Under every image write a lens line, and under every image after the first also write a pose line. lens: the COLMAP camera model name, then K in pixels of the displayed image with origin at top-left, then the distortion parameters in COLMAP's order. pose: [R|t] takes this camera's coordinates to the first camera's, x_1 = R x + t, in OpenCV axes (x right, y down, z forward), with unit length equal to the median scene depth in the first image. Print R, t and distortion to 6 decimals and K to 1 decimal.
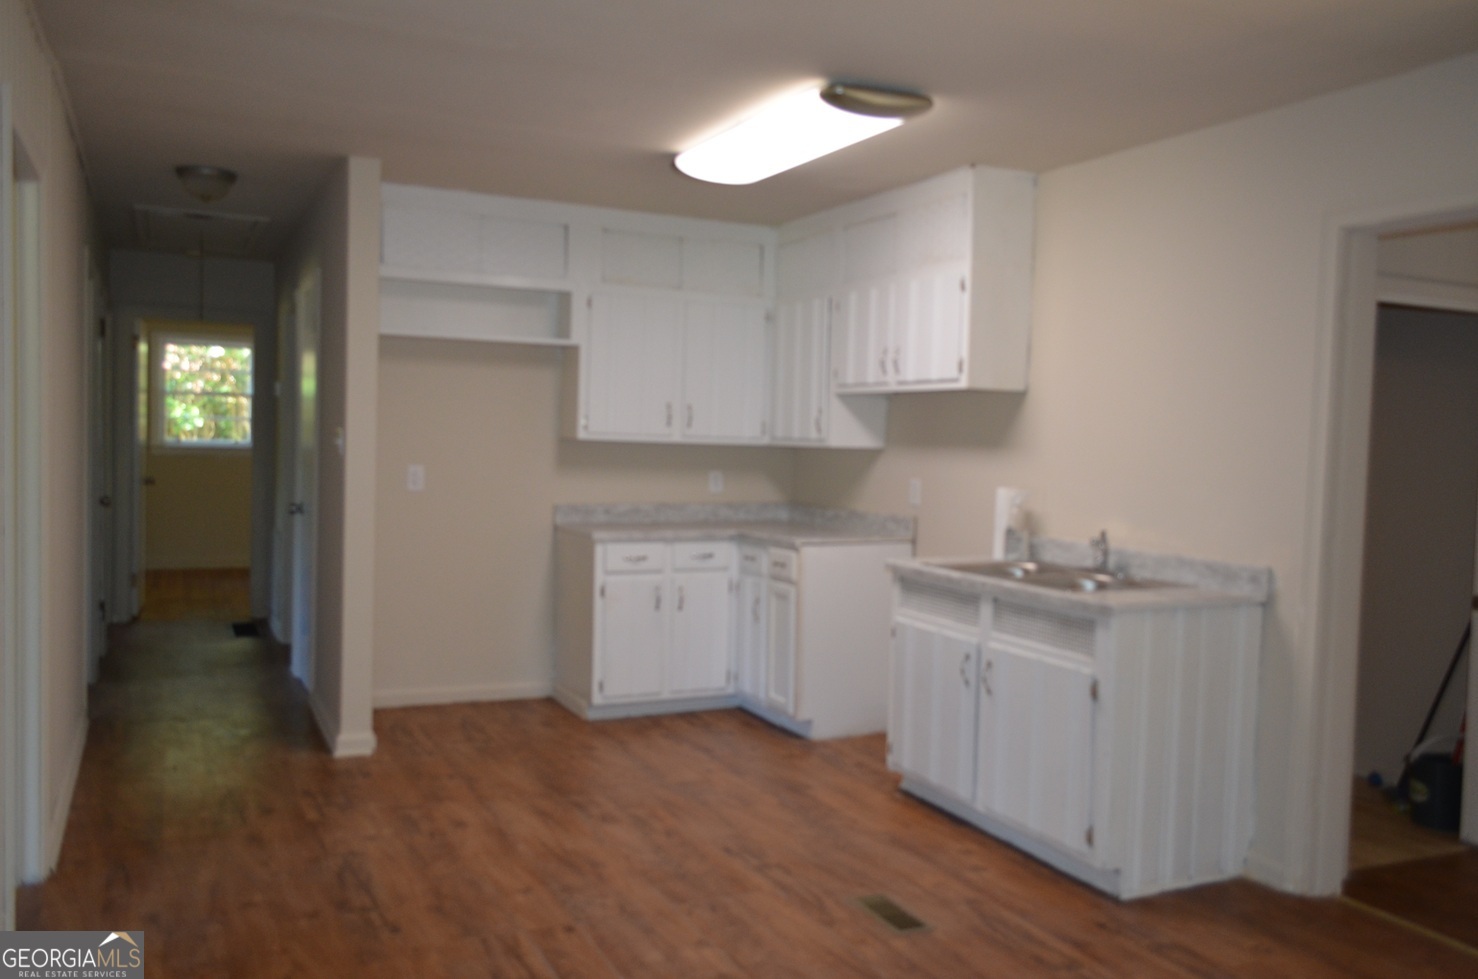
lens RADIAL K [[1194.1, 0, 747.0], [0, 1194.1, 486.4], [0, 0, 1]] dist [-0.007502, -0.012113]
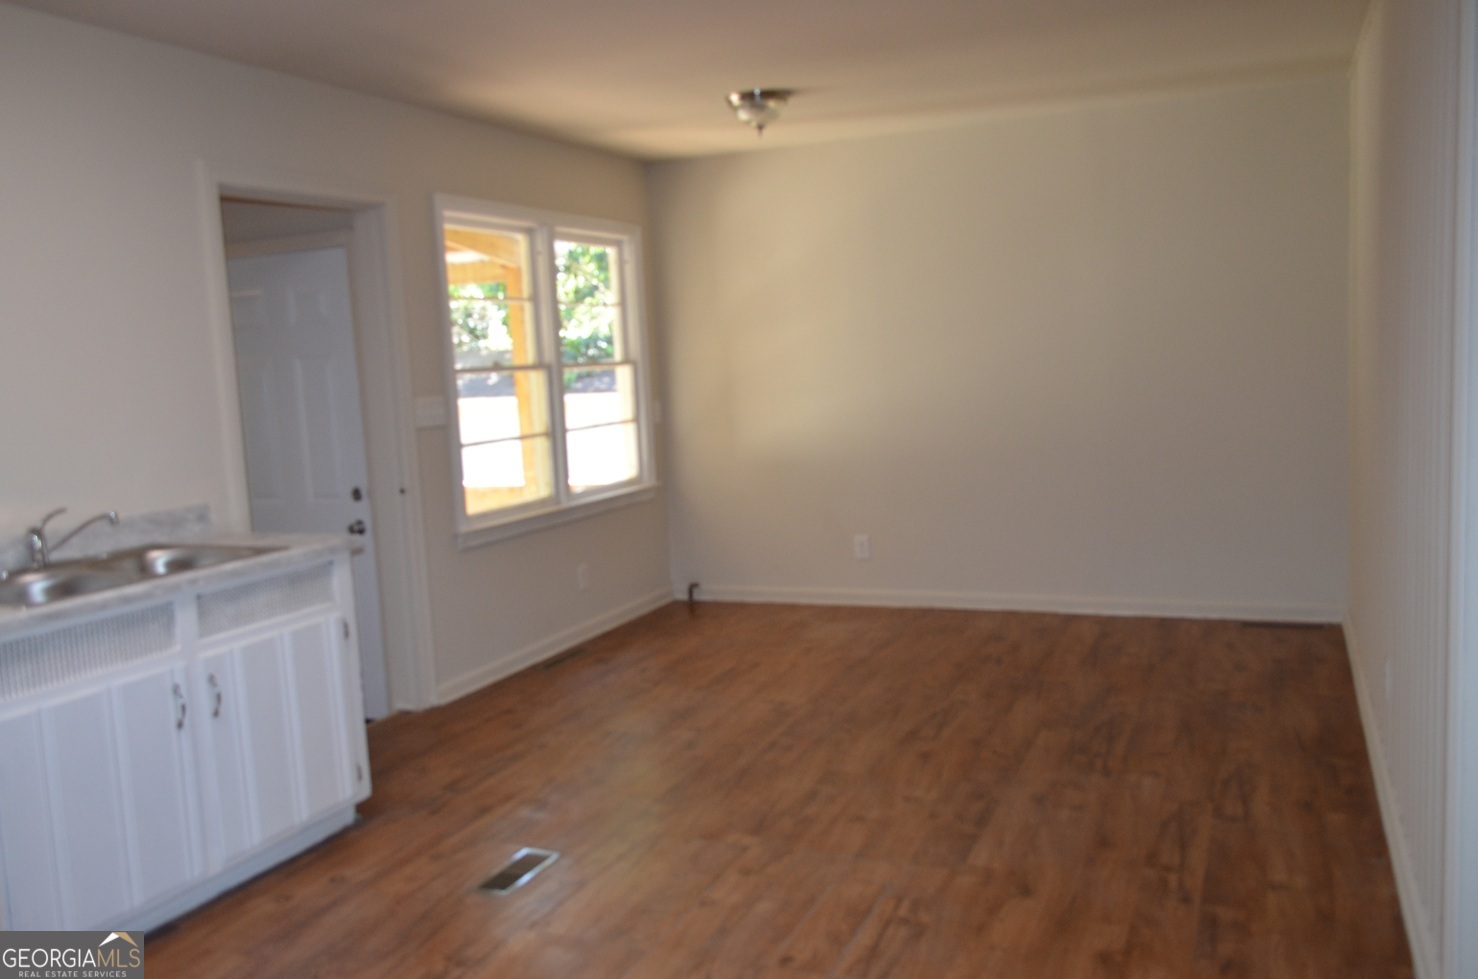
lens RADIAL K [[1194.1, 0, 746.6], [0, 1194.1, 493.3], [0, 0, 1]] dist [-0.007502, -0.012113]
pose [[-0.652201, -0.083679, 0.753413, -0.645933], [0.065262, 0.984000, 0.165784, -0.080853], [-0.755232, 0.157293, -0.636305, 1.321480]]
